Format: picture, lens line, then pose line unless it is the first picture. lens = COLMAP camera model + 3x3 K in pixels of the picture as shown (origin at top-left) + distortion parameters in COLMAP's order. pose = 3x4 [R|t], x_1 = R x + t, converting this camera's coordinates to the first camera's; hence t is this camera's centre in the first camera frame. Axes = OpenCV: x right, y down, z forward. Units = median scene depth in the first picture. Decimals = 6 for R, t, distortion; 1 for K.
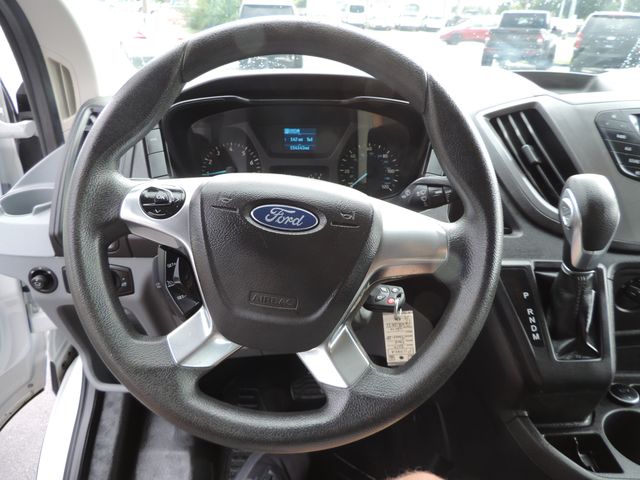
lens RADIAL K [[454.6, 0, 320.0], [0, 454.6, 240.0], [0, 0, 1]] dist [0.007286, 0.002015]
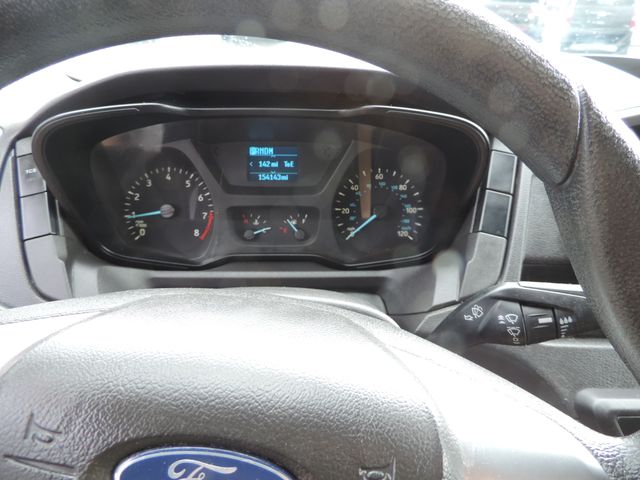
lens RADIAL K [[454.6, 0, 320.0], [0, 454.6, 240.0], [0, 0, 1]] dist [0.007286, 0.002015]
pose [[0.999512, -0.005102, 0.030813, 0.001434], [0.003615, 0.998836, 0.048102, -0.143440], [-0.031023, -0.047967, 0.998367, 0.343984]]
